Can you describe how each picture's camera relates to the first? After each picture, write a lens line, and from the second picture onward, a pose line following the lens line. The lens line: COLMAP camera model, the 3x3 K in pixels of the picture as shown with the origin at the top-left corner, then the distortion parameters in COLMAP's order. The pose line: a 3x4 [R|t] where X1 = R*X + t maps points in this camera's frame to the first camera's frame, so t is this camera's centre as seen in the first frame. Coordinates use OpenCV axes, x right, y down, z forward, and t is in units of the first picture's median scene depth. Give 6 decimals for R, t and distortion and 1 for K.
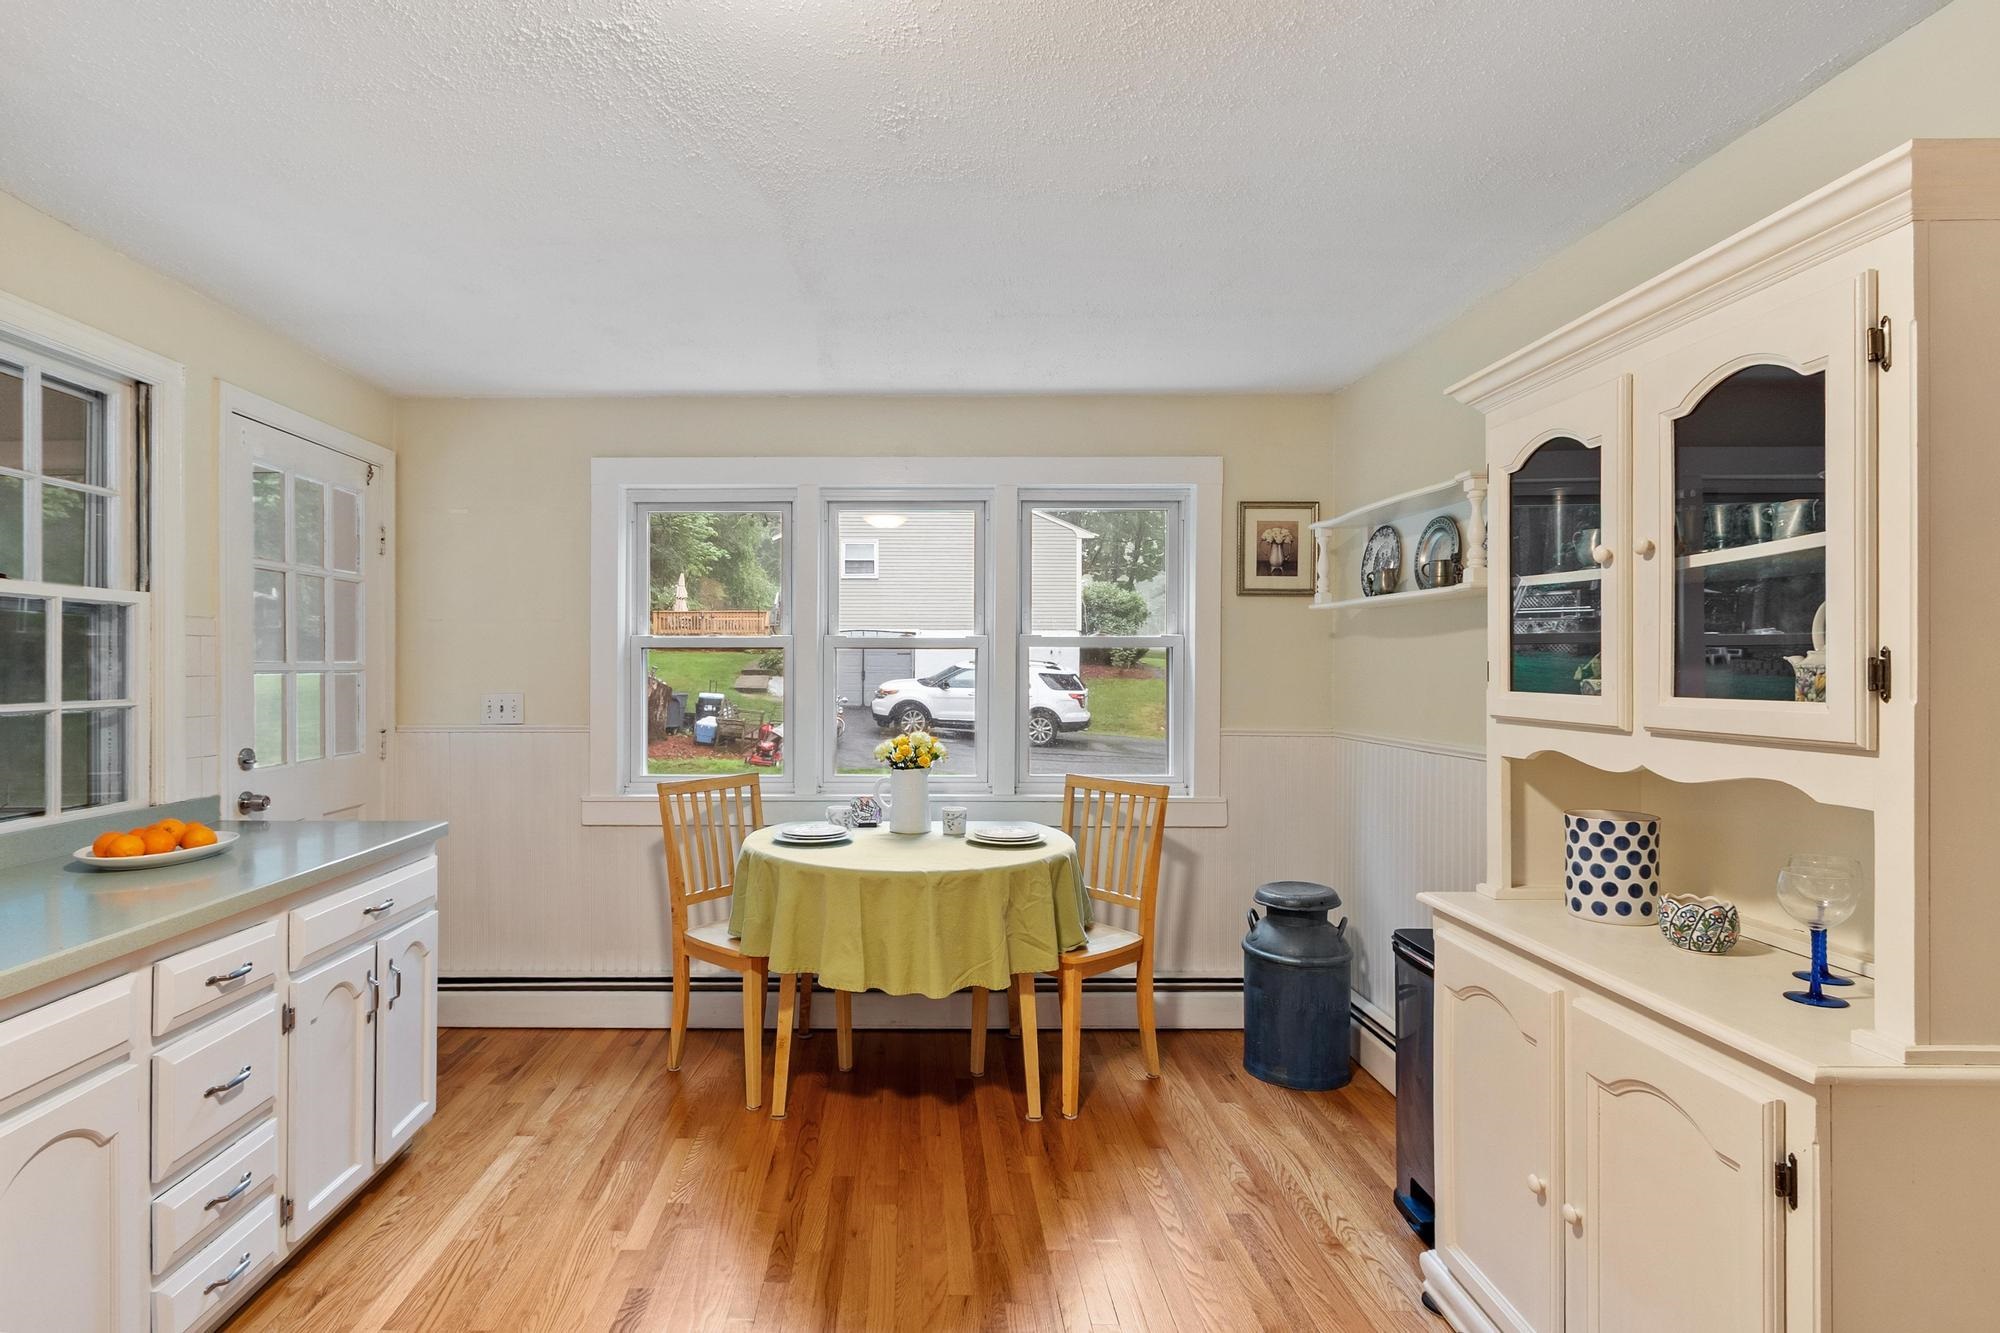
lens RADIAL K [[1013.4, 0, 899.8], [0, 1013.4, 667.4], [0, 0, 1]] dist [0.001922, -0.000049]
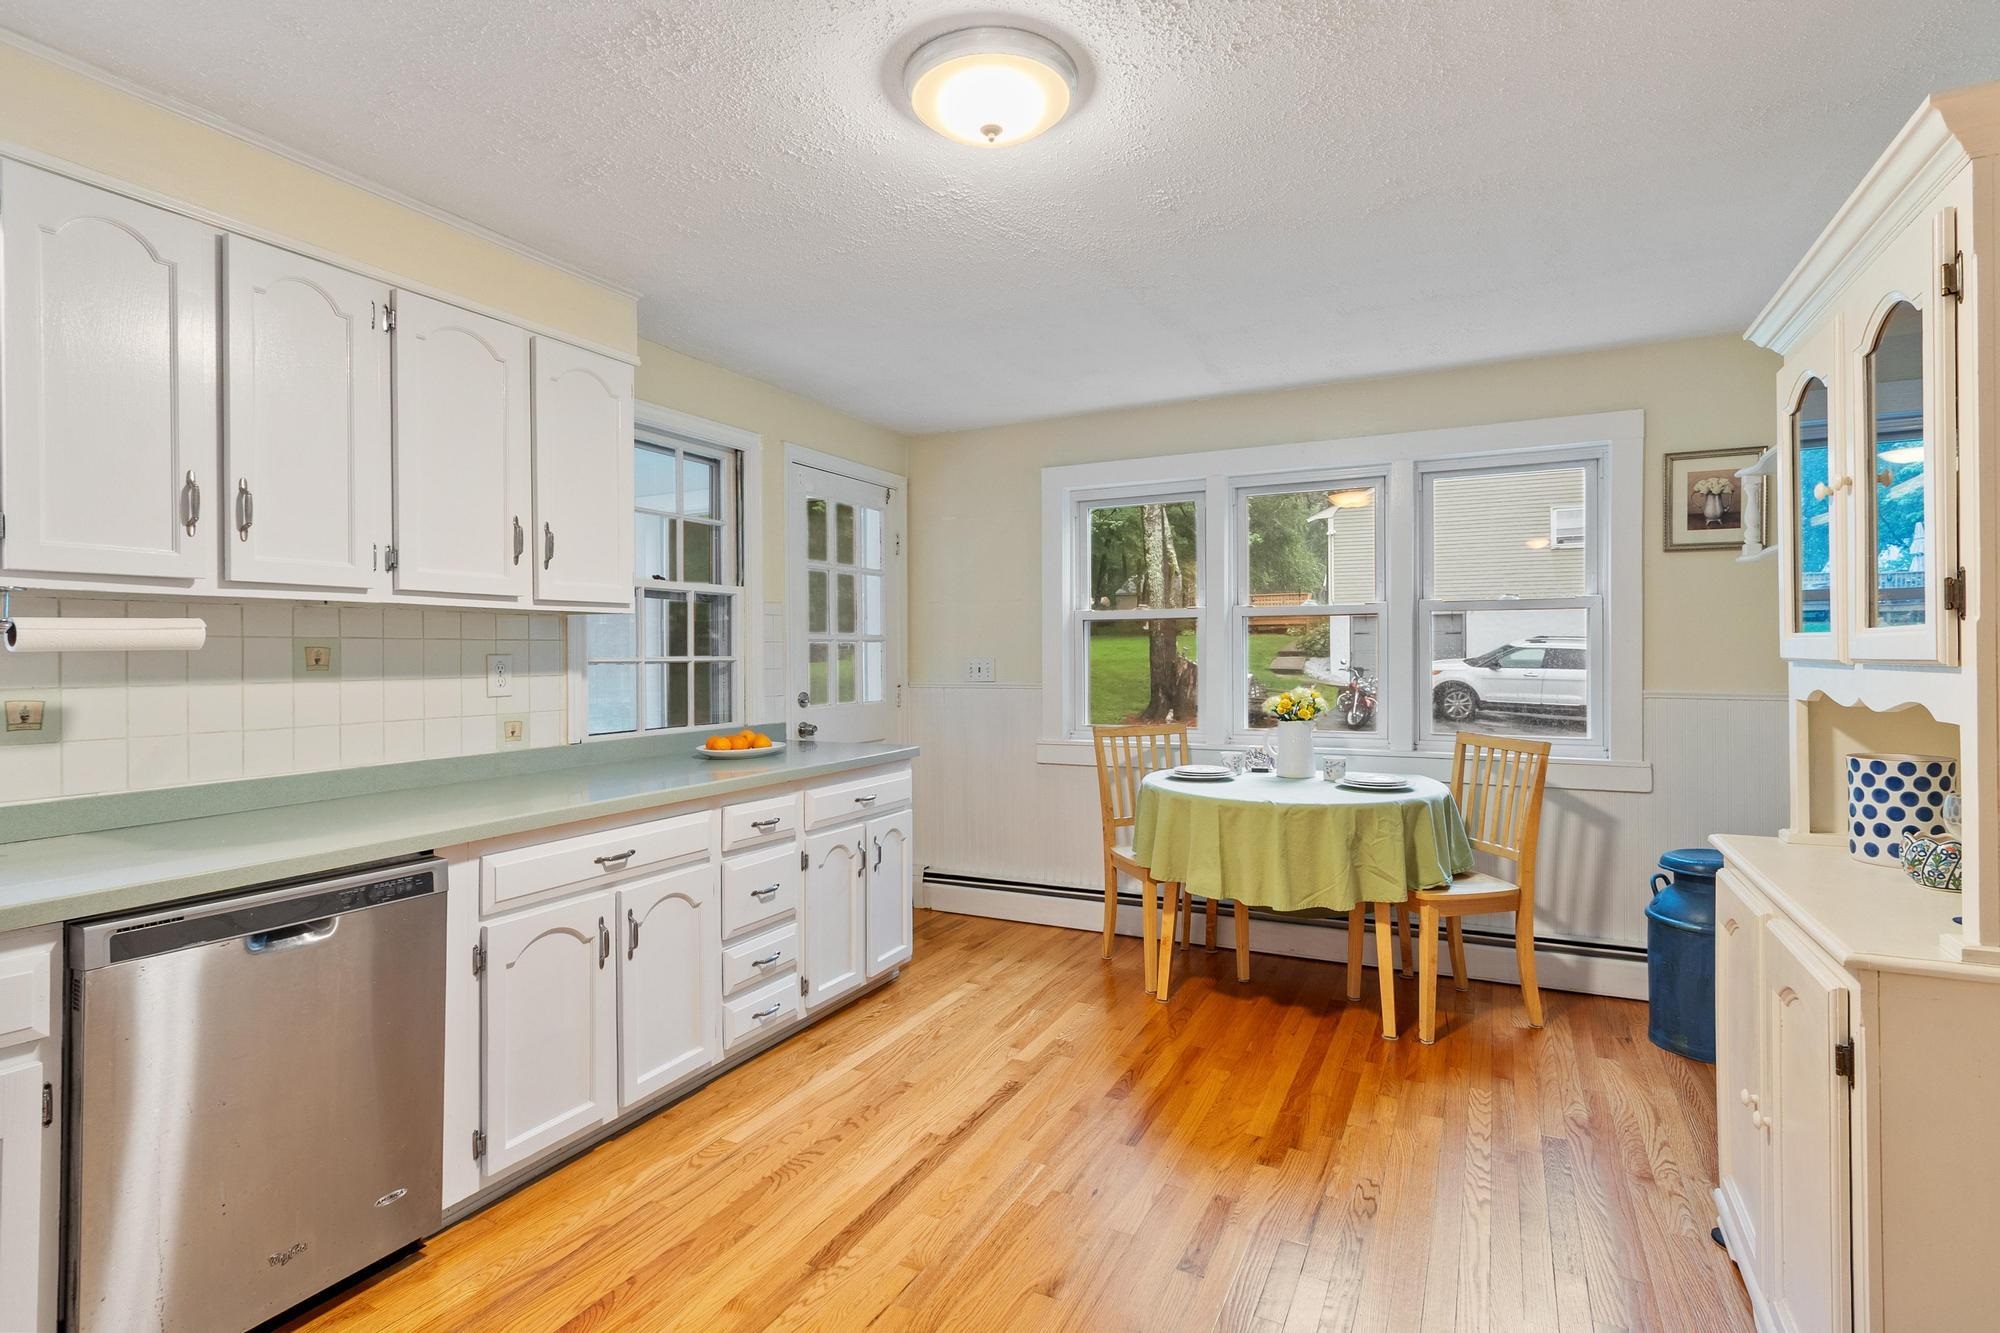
lens RADIAL K [[985.5, 0, 989.0], [0, 985.5, 652.7], [0, 0, 1]] dist [-0.001415, -0.000376]
pose [[0.896734, -0.006767, -0.442517, 0.243480], [0.007200, 0.999974, -0.000701, 0.028855], [0.442511, -0.002558, 0.896760, -0.164872]]
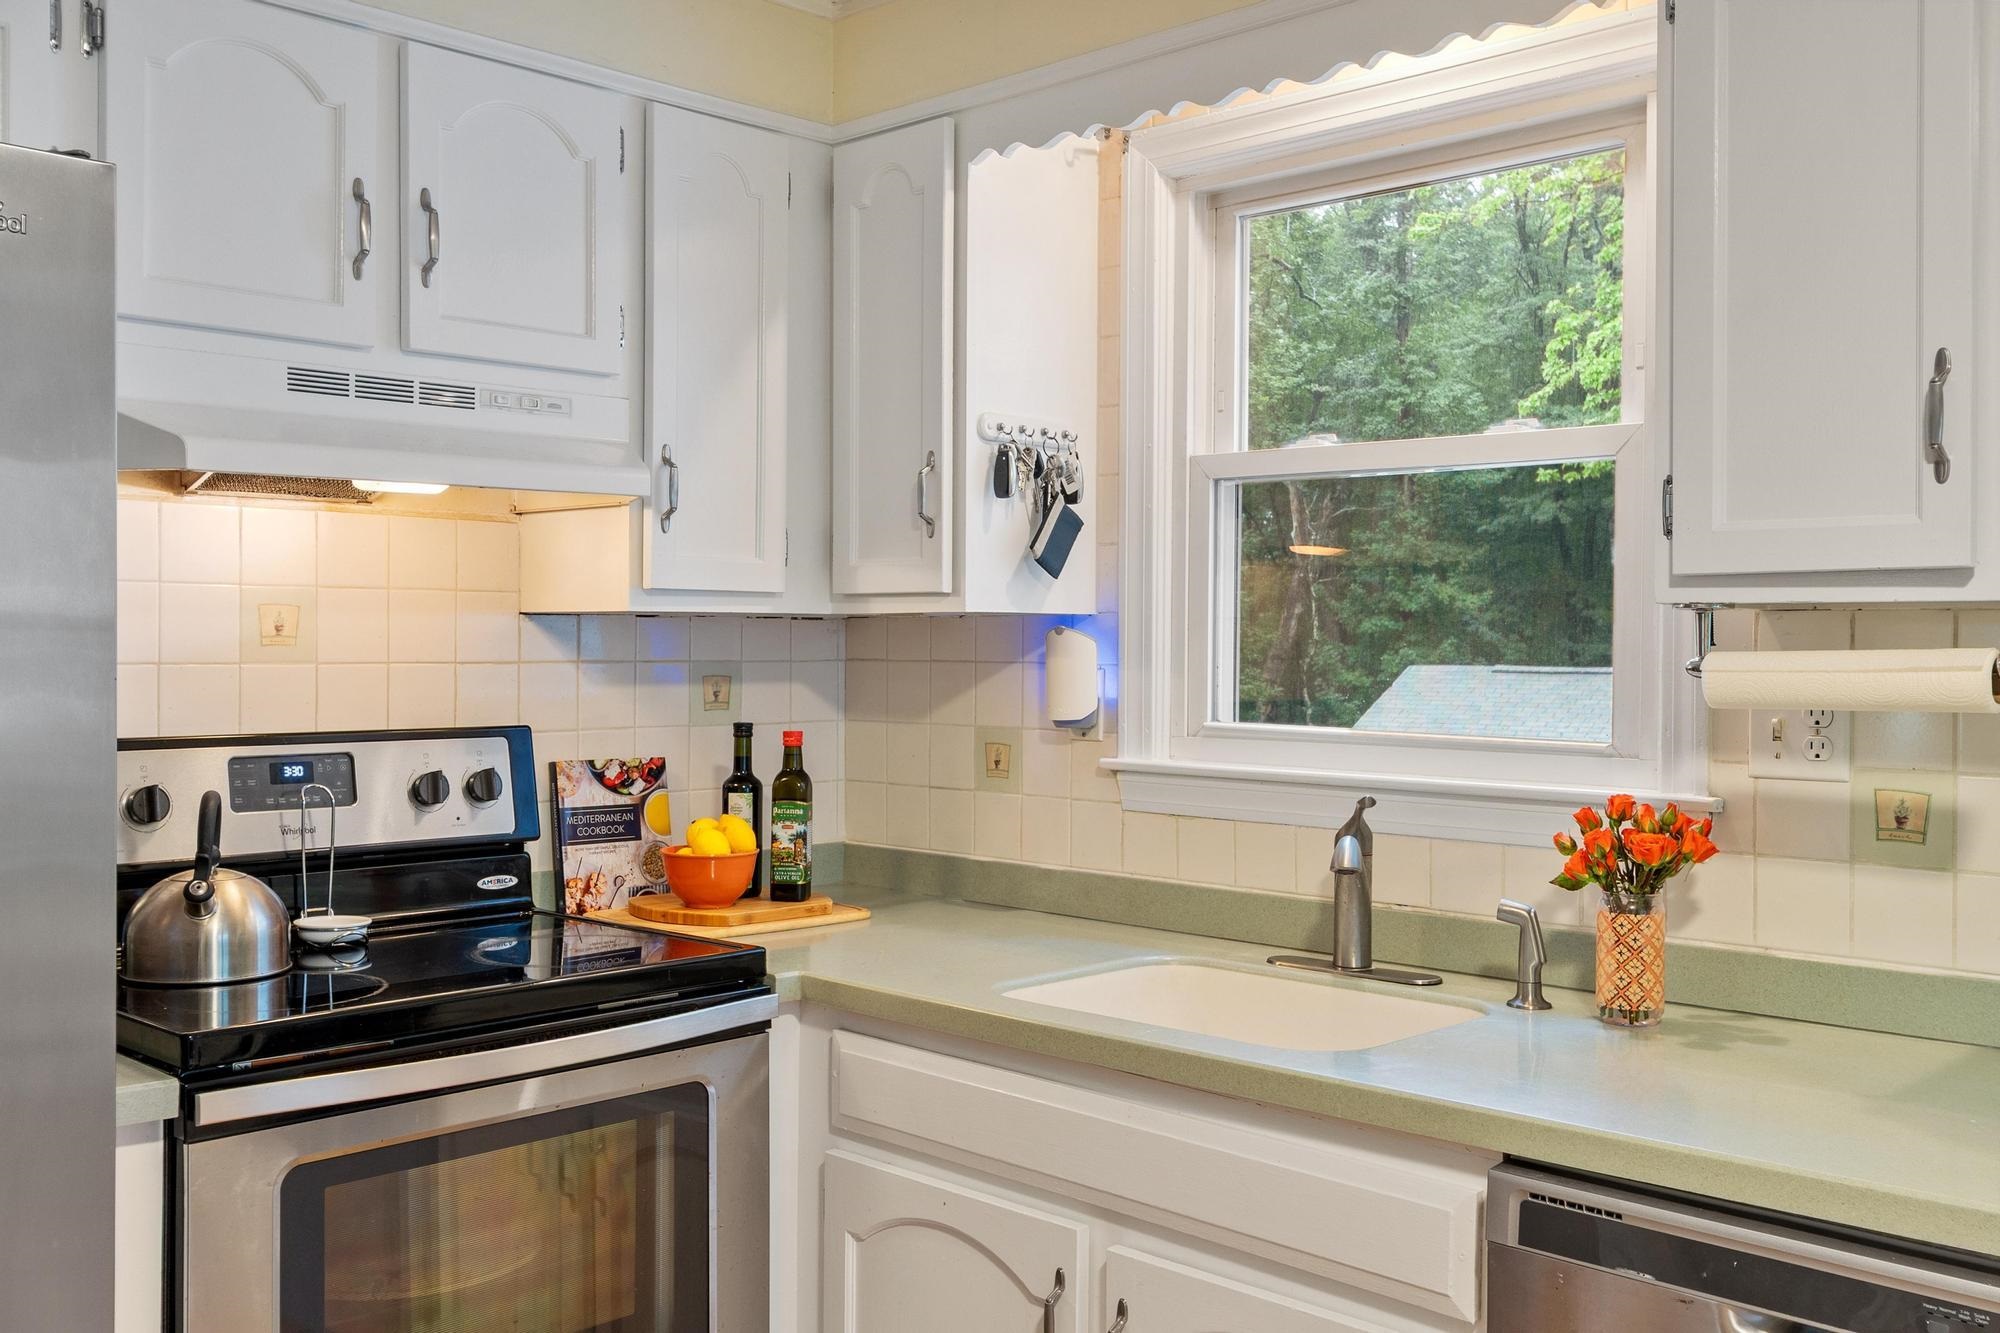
lens RADIAL K [[1829.9, 0, 1000.8], [0, 1829.9, 647.2], [0, 0, 1]] dist [0.004217, 0.000682]
pose [[-0.684019, -0.006203, -0.729438, 0.114657], [-0.007190, 0.999973, -0.001761, 0.001857], [0.729428, 0.004041, -0.684045, 0.424412]]
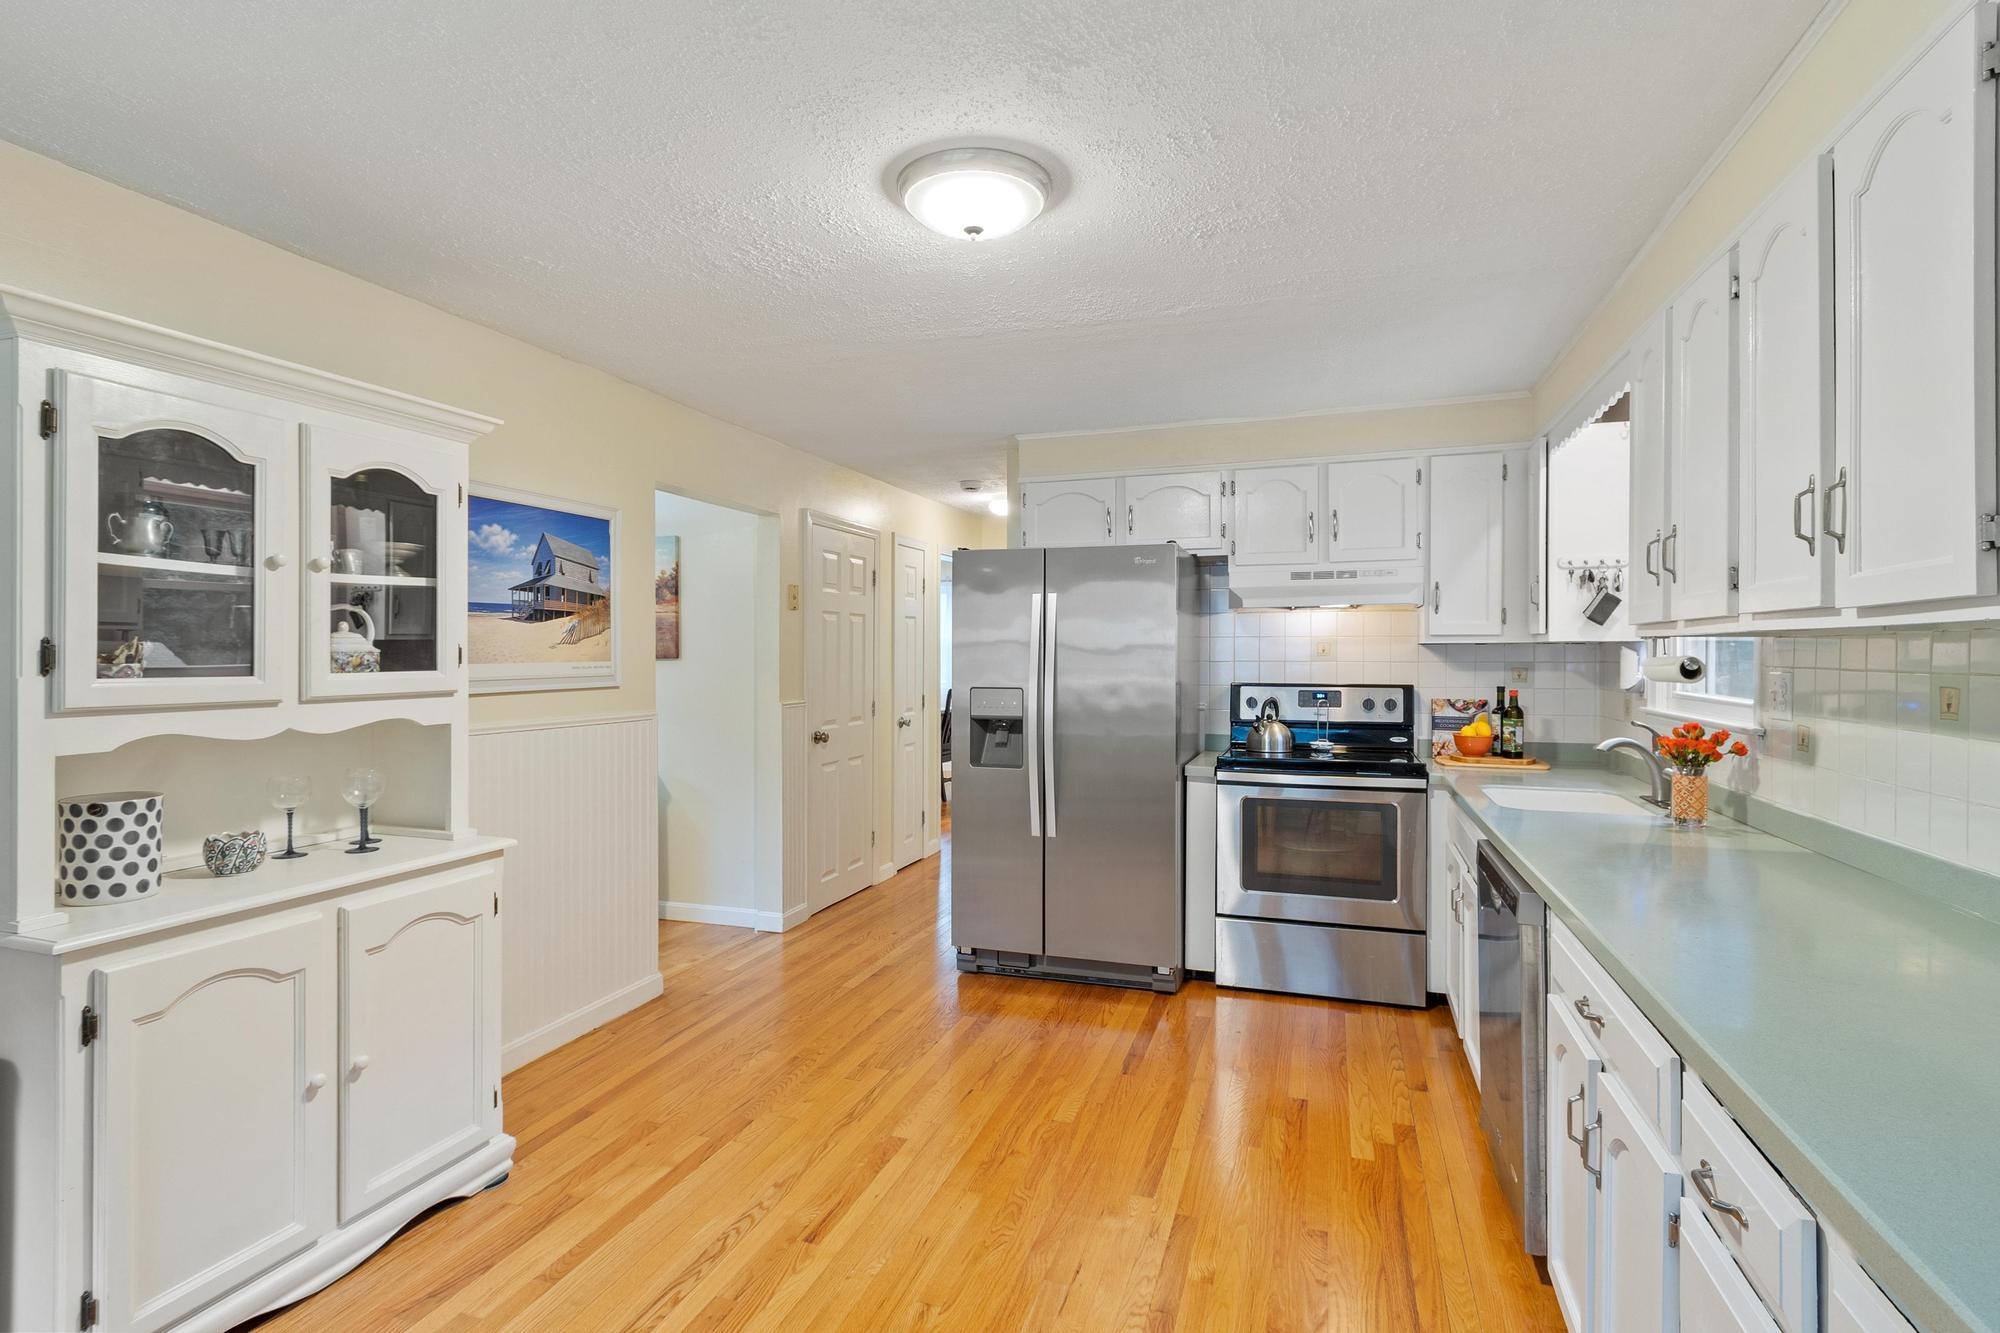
lens RADIAL K [[985.5, 0, 989.0], [0, 985.5, 652.7], [0, 0, 1]] dist [-0.001415, -0.000376]
pose [[-0.947623, -0.003151, 0.319375, -0.320833], [-0.003177, 0.999995, 0.000440, -0.002071], [-0.319375, -0.000597, -0.947628, 1.195357]]
